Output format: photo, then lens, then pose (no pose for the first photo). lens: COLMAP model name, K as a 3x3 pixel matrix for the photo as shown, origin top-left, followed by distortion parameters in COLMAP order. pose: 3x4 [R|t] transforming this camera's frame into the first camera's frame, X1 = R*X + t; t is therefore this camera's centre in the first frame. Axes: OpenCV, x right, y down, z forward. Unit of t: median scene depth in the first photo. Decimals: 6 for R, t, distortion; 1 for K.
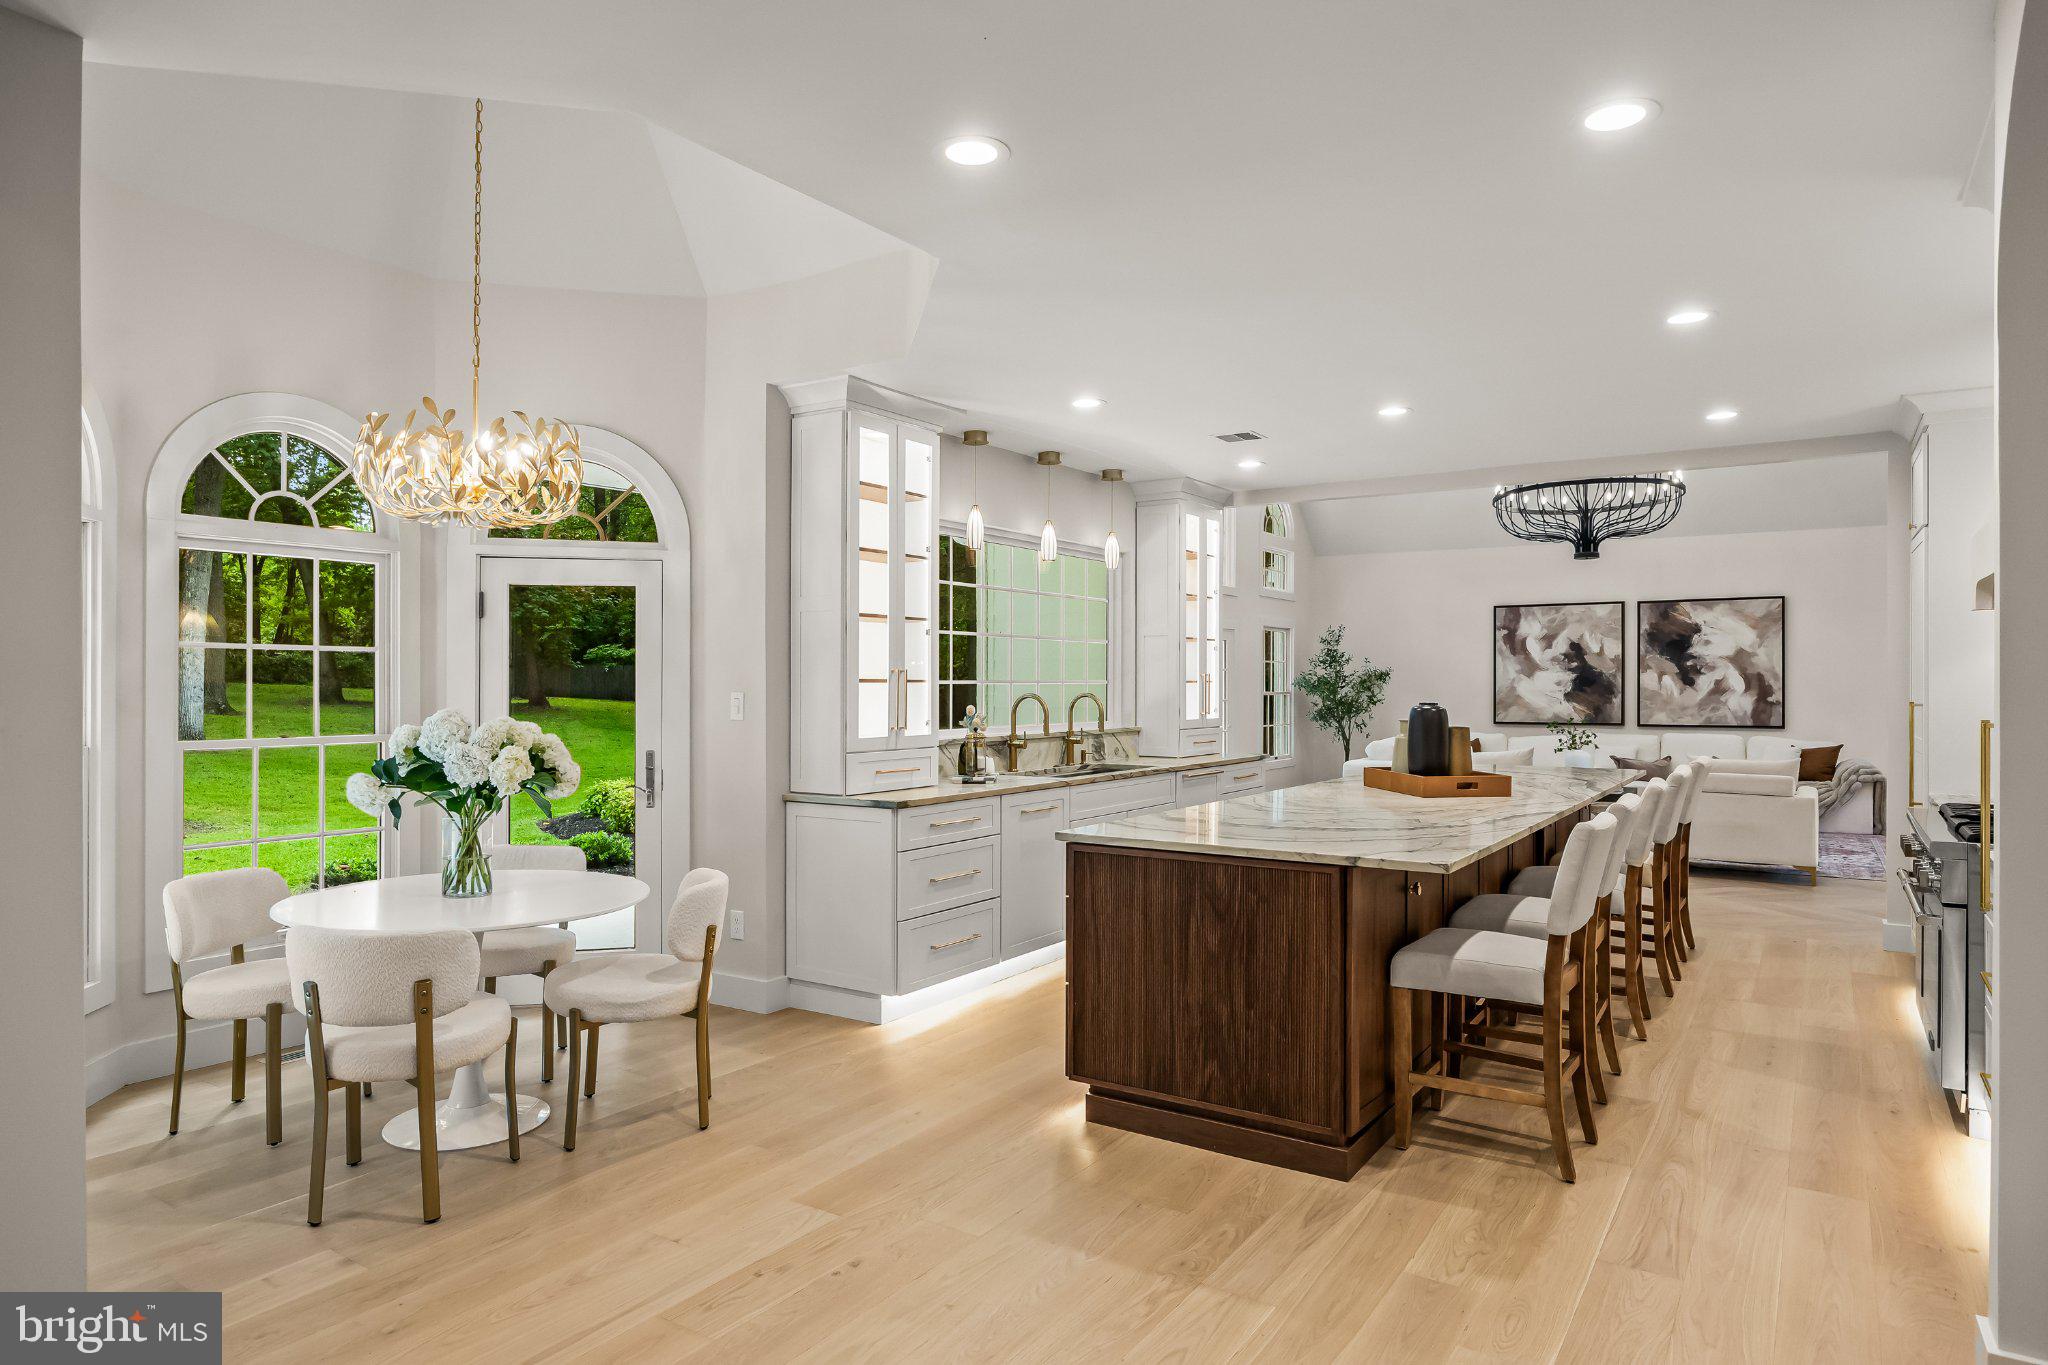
lens RADIAL K [[1229.5, 0, 1023.9], [0, 1229.5, 681.2], [0, 0, 1]] dist [-0.002698, 0.001392]
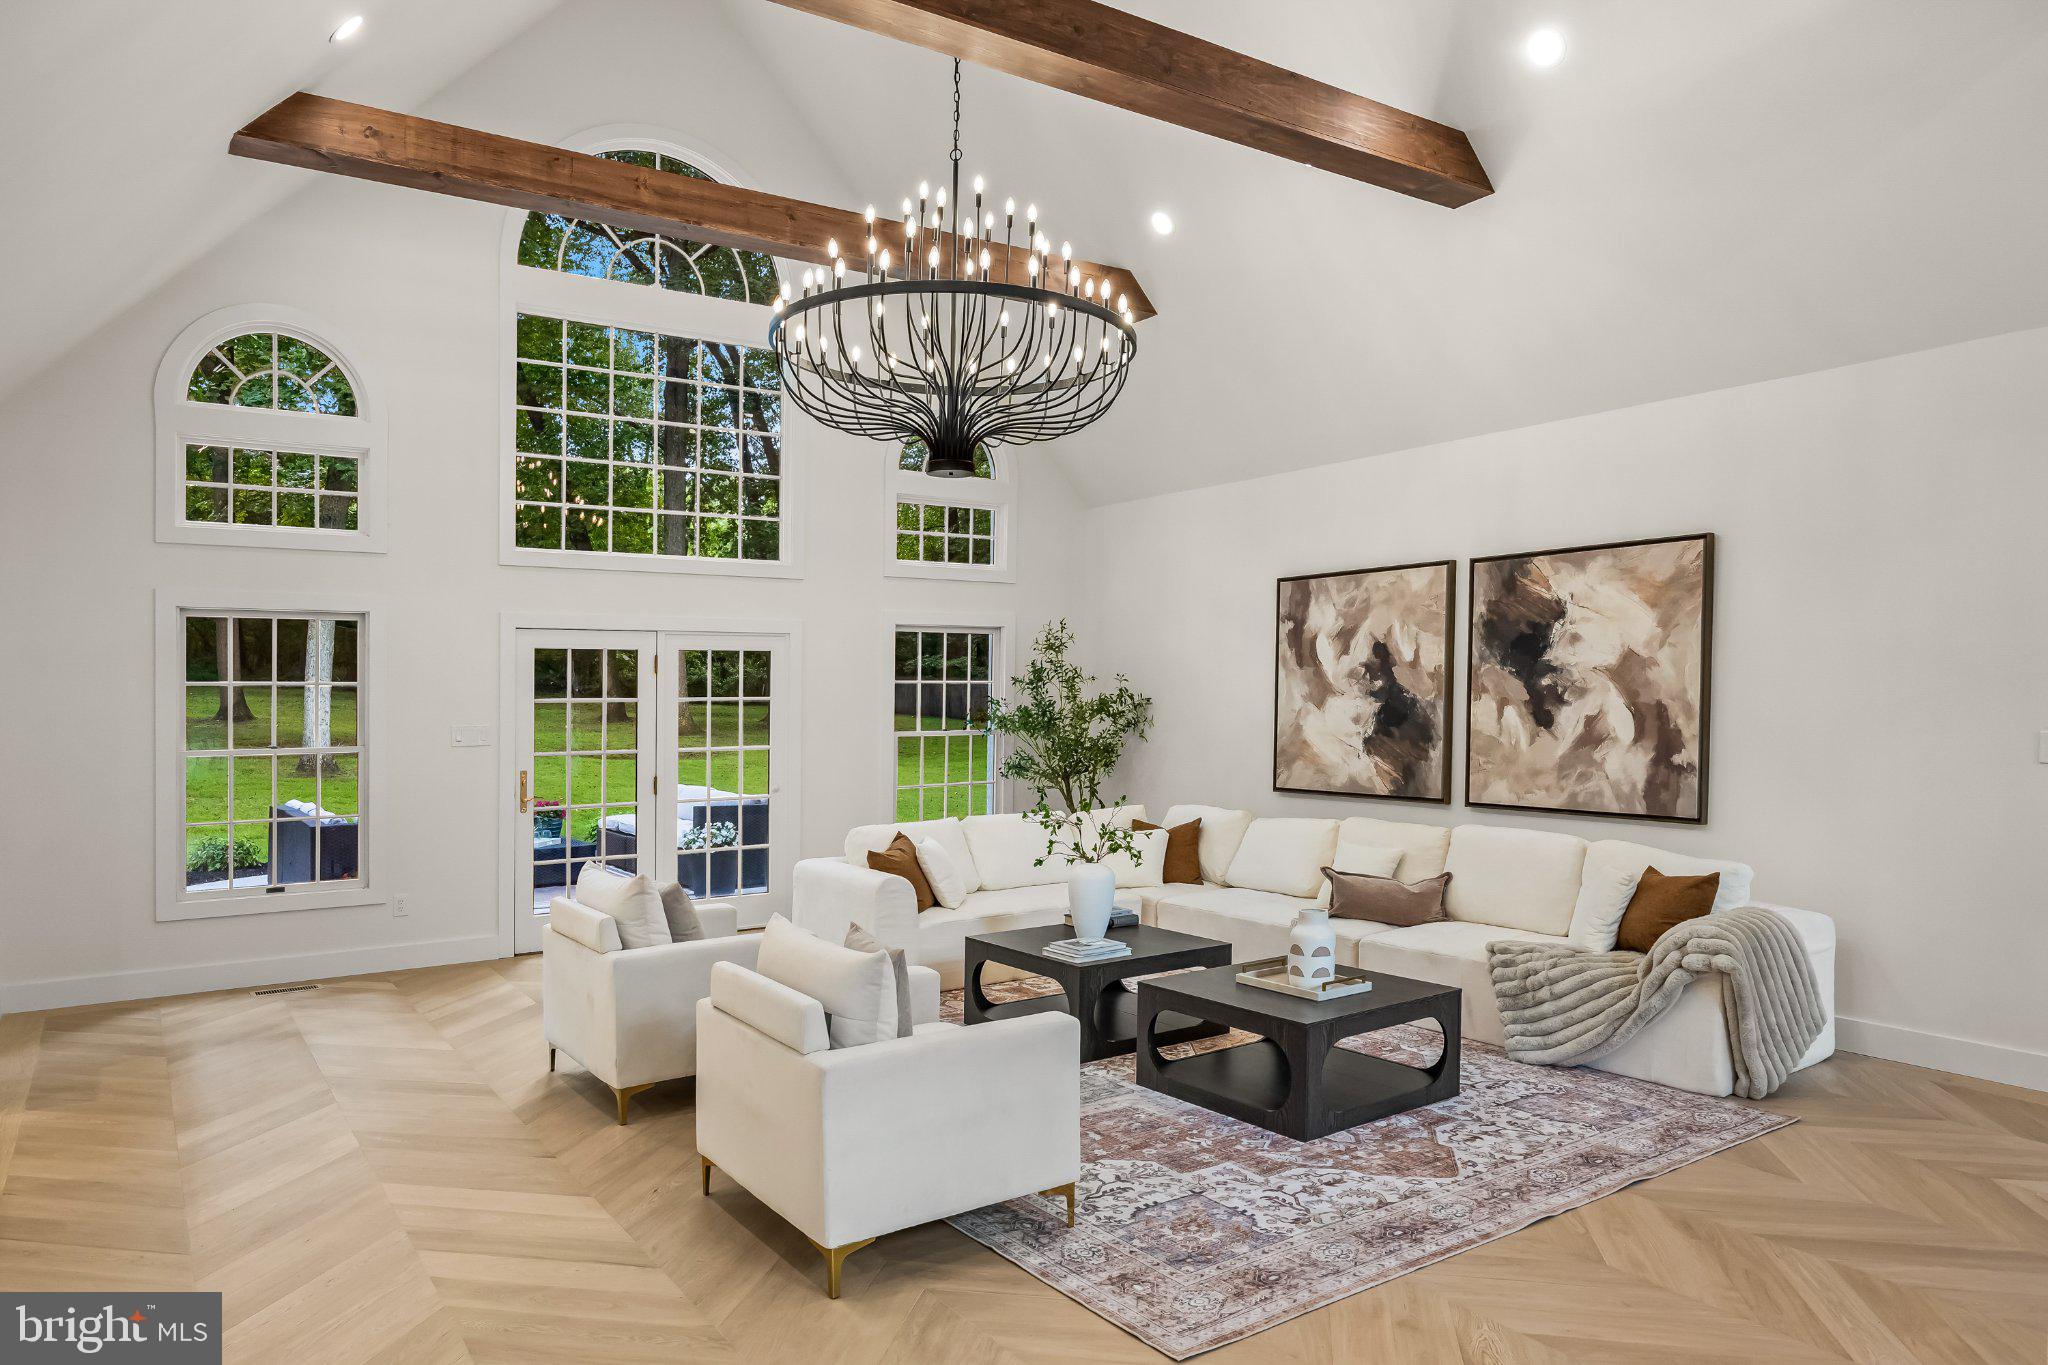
lens RADIAL K [[1319.9, 0, 1054.6], [0, 1319.9, 778.4], [0, 0, 1]] dist [-0.038537, -0.001399]
pose [[0.922259, 0.021528, -0.385972, 0.964647], [0.002962, 0.998025, 0.062743, -0.016199], [0.386561, -0.059008, 0.920374, 0.756663]]
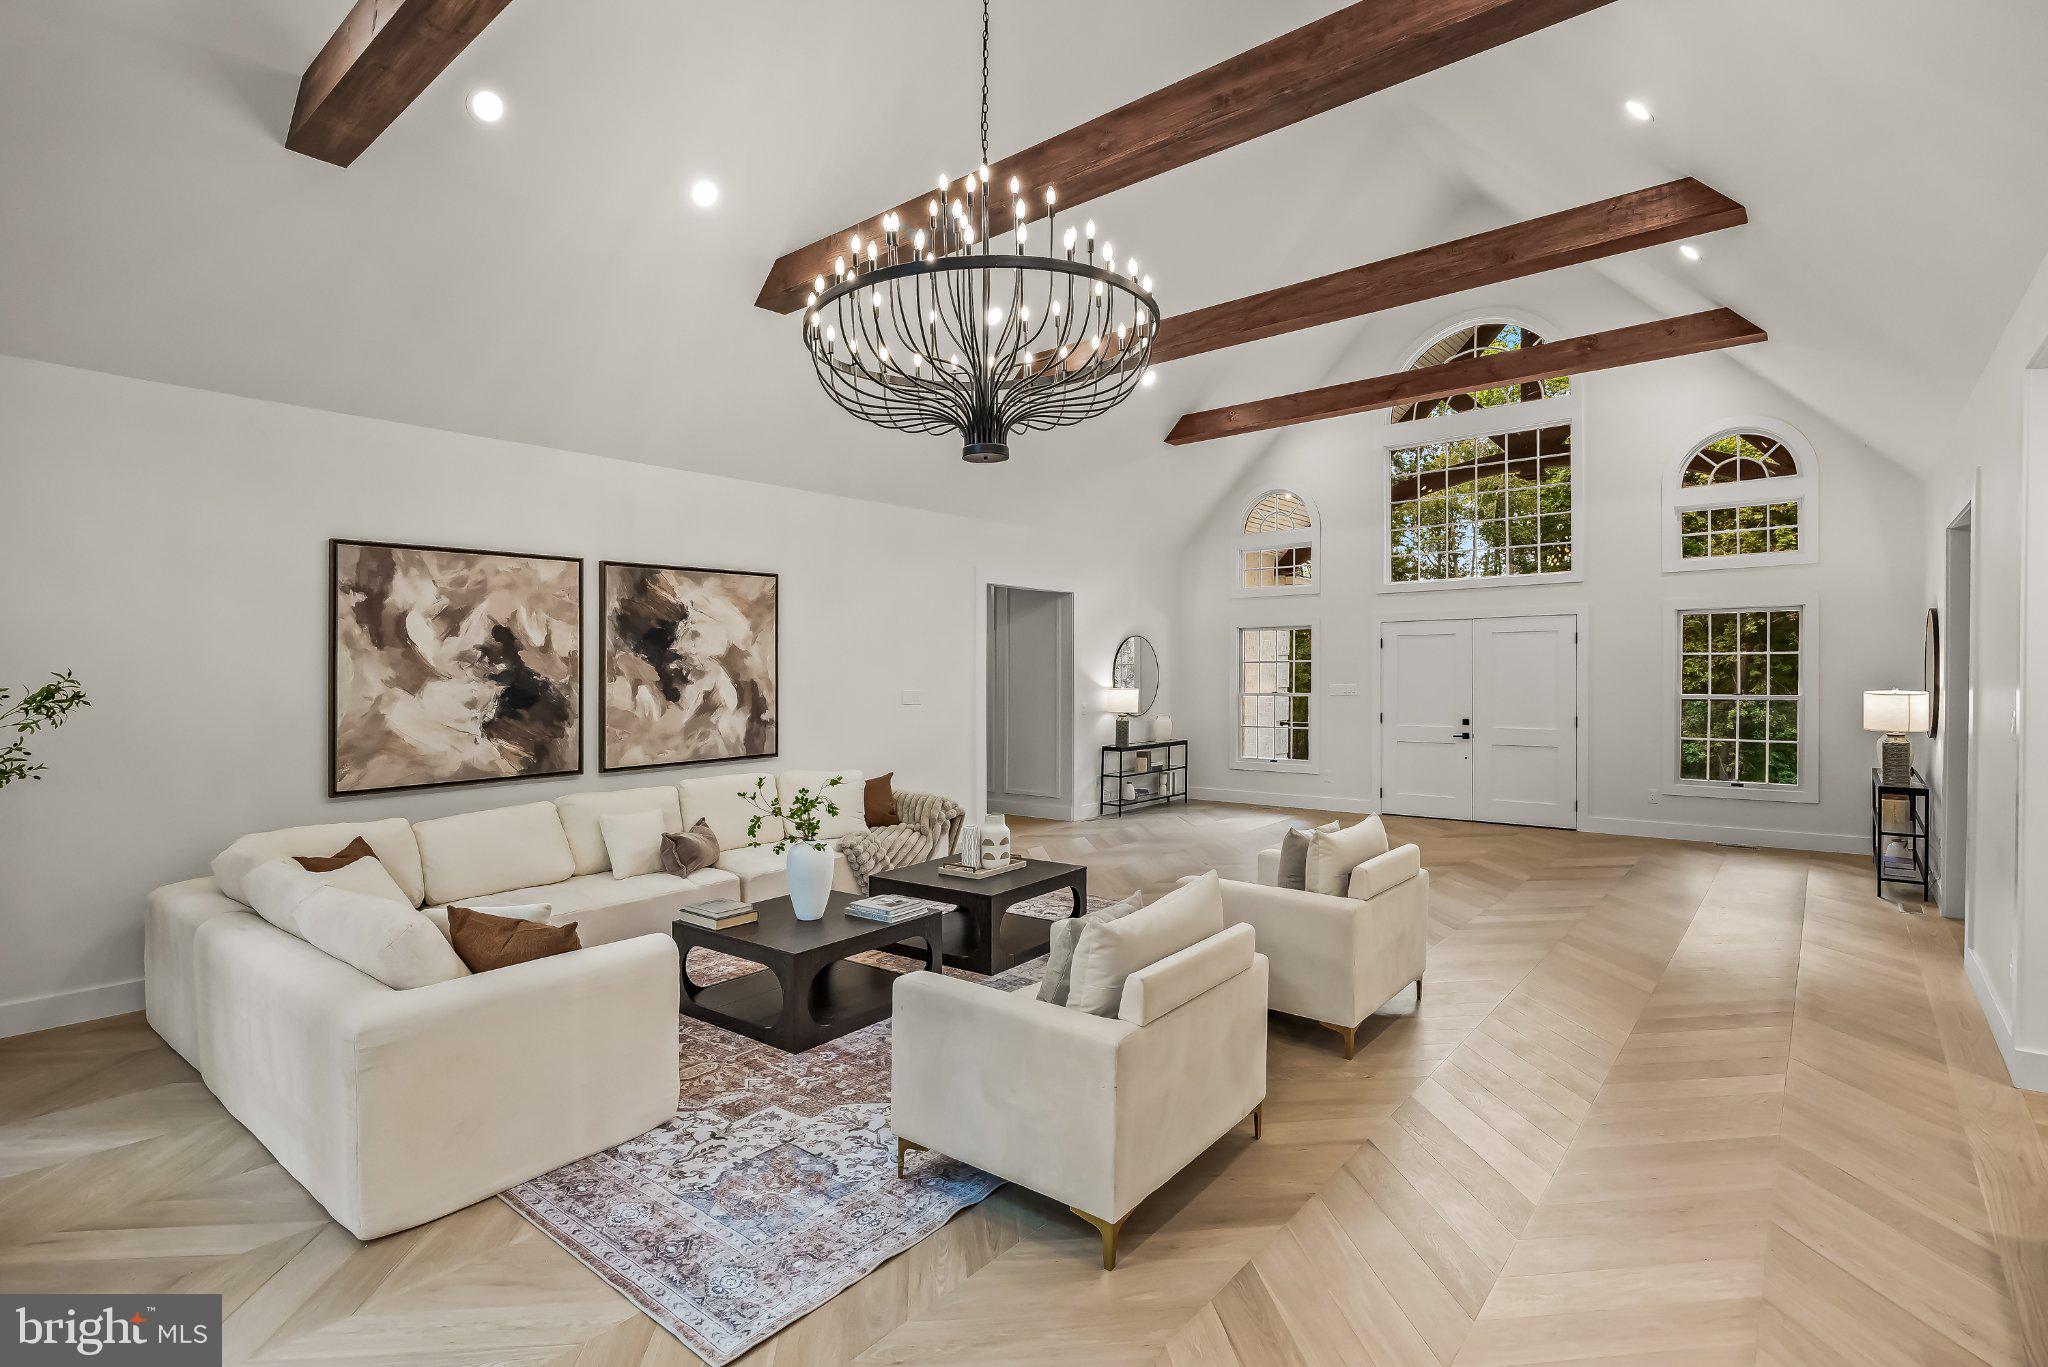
lens RADIAL K [[987.7, 0, 1029.3], [0, 987.7, 652.5], [0, 0, 1]] dist [-0.013778, 0.000722]
pose [[0.107180, 0.015394, 0.994120, 0.088665], [0.007282, 0.999841, -0.016268, -0.020439], [-0.994213, 0.008983, 0.107051, 1.302030]]
